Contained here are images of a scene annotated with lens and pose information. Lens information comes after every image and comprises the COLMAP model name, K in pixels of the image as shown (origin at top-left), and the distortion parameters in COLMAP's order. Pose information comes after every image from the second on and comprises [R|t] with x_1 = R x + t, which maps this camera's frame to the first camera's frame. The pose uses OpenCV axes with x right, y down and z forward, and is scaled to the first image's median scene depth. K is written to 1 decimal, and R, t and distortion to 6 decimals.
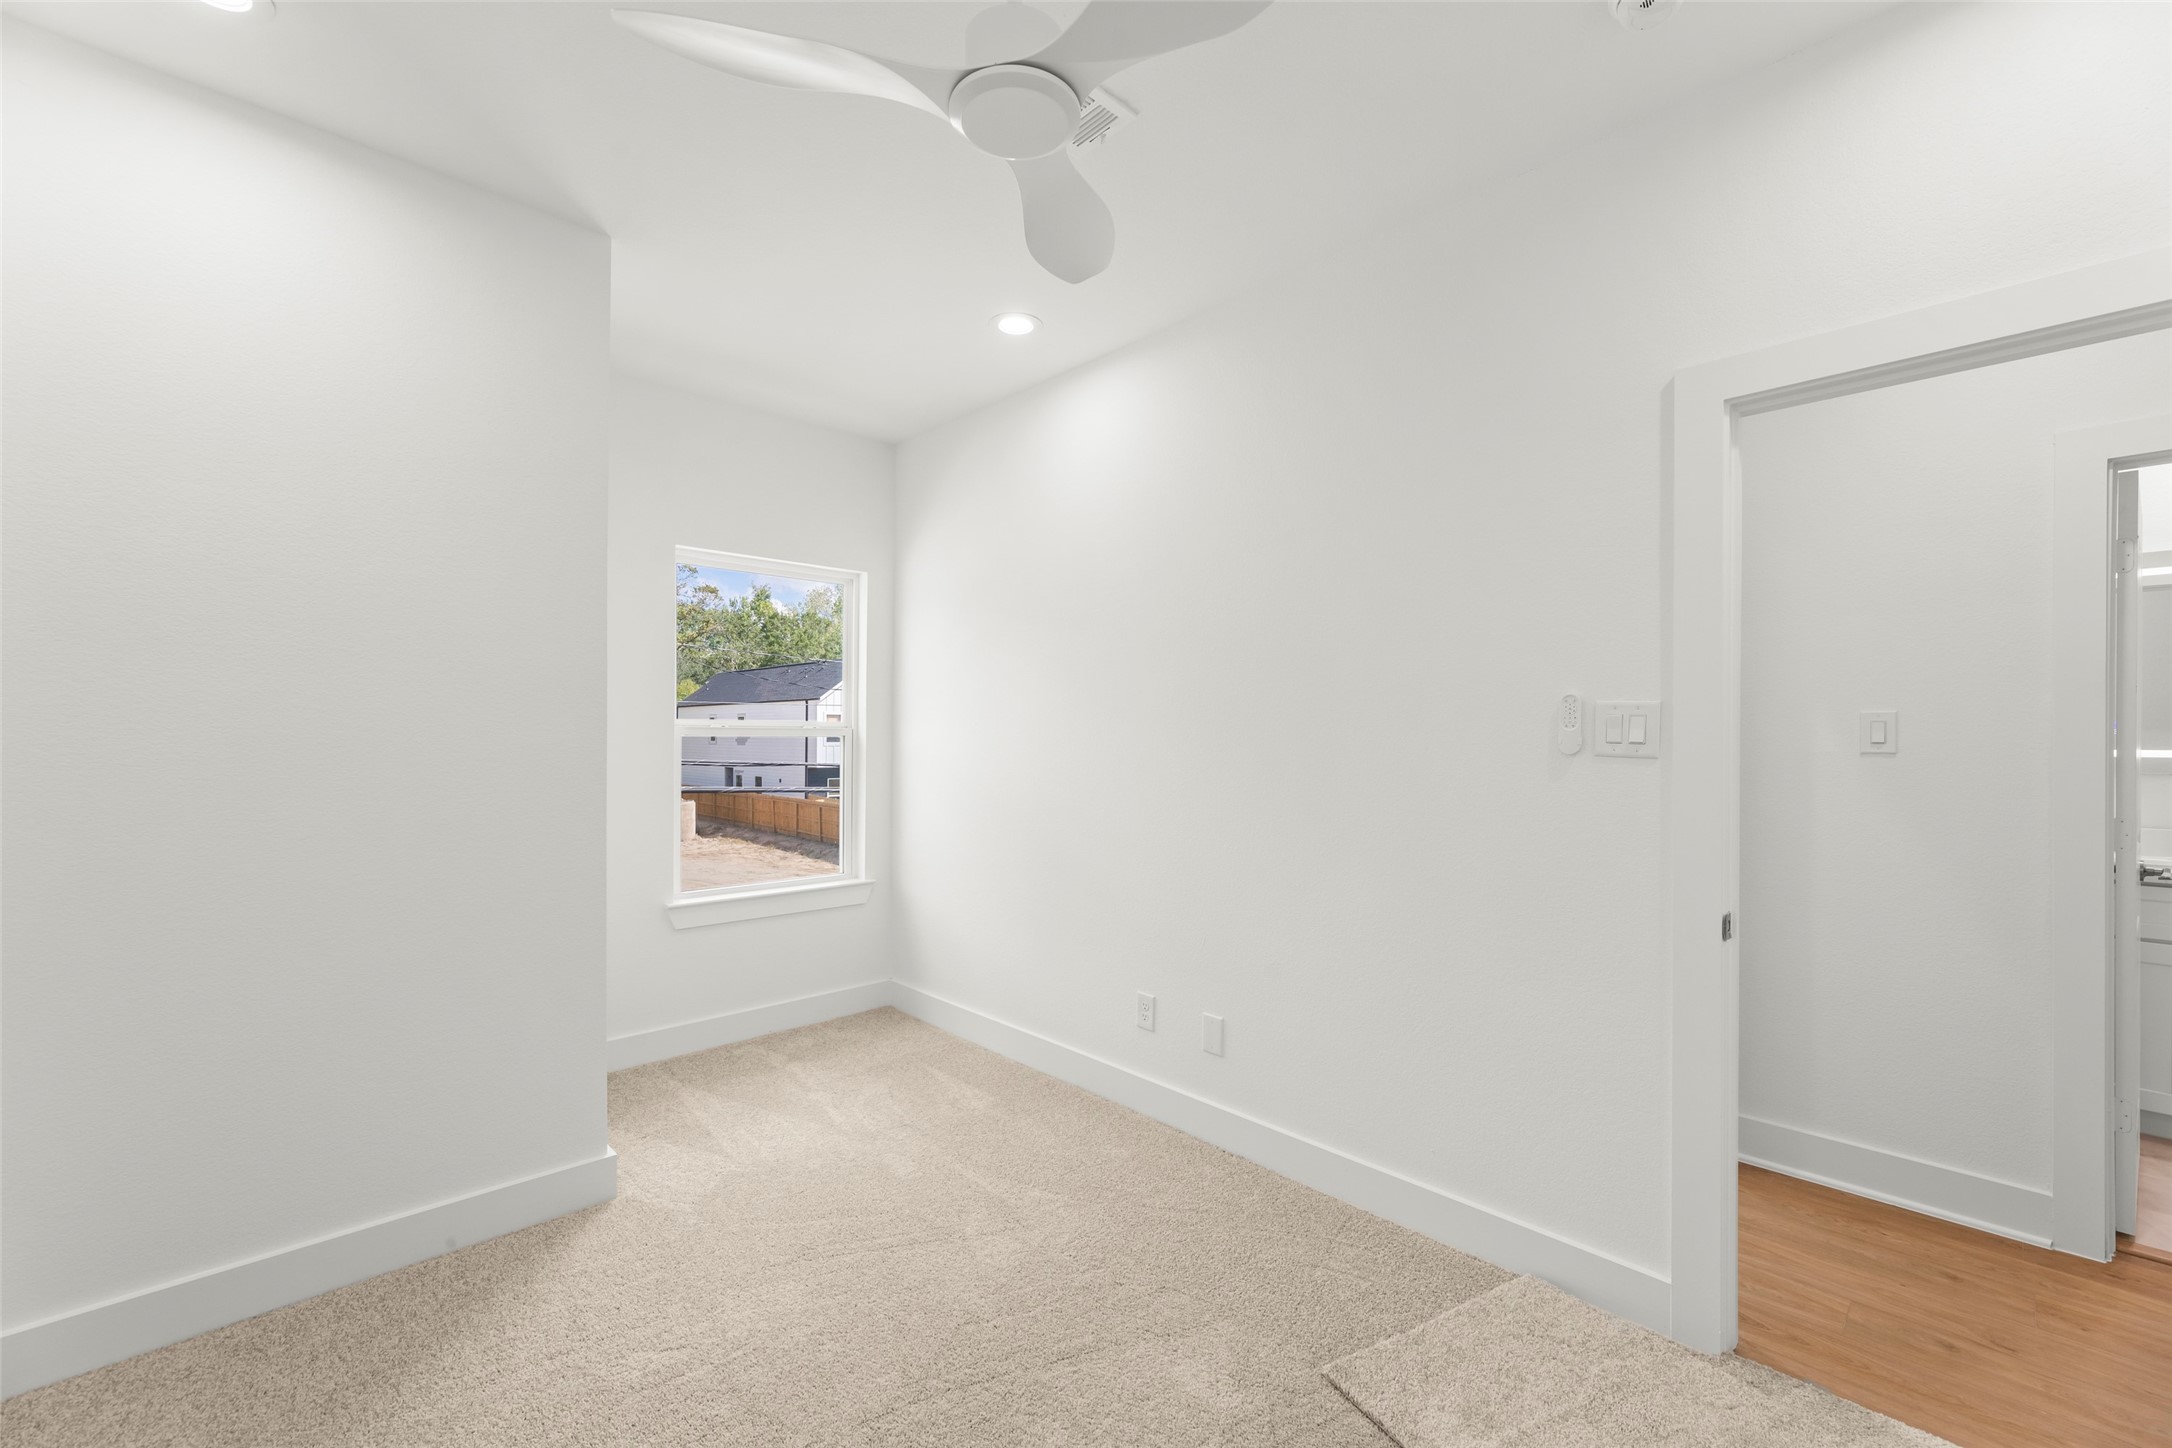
lens RADIAL K [[892.5, 0, 1081.7], [0, 892.5, 739.8], [0, 0, 1]] dist [-0.000120, -0.000499]
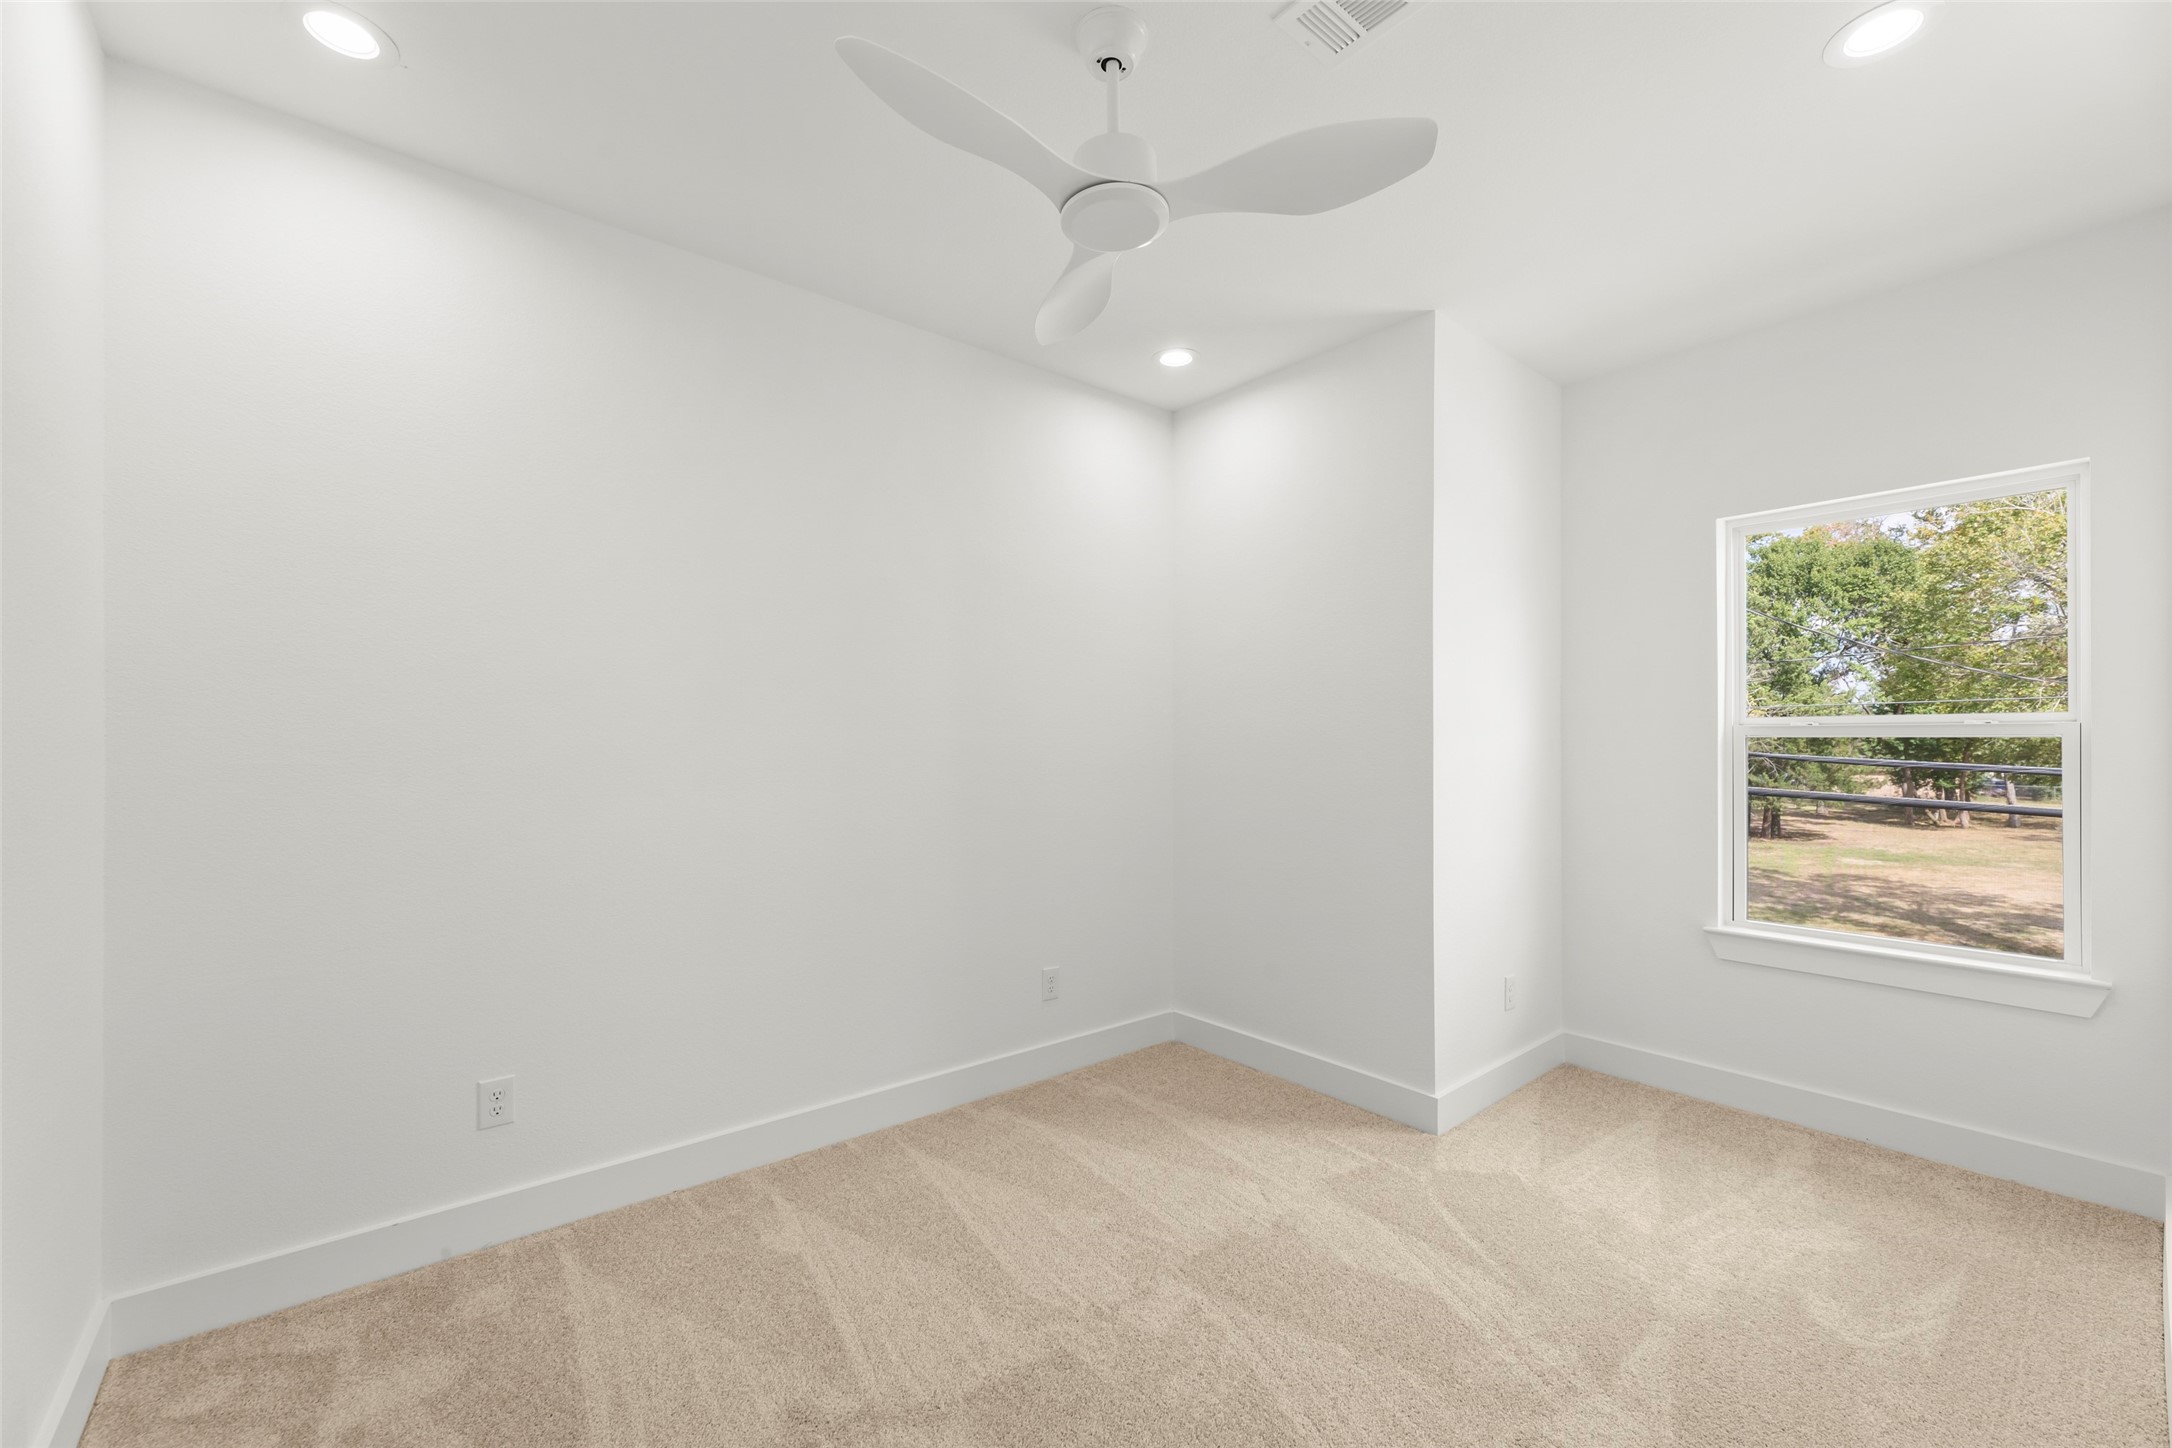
lens RADIAL K [[892.5, 0, 1081.7], [0, 892.5, 739.8], [0, 0, 1]] dist [-0.000120, -0.000499]
pose [[-0.089849, -0.008018, -0.995923, 0.476255], [-0.006685, 0.999950, -0.007447, 0.008559], [0.995933, 0.005989, -0.089898, 0.453451]]
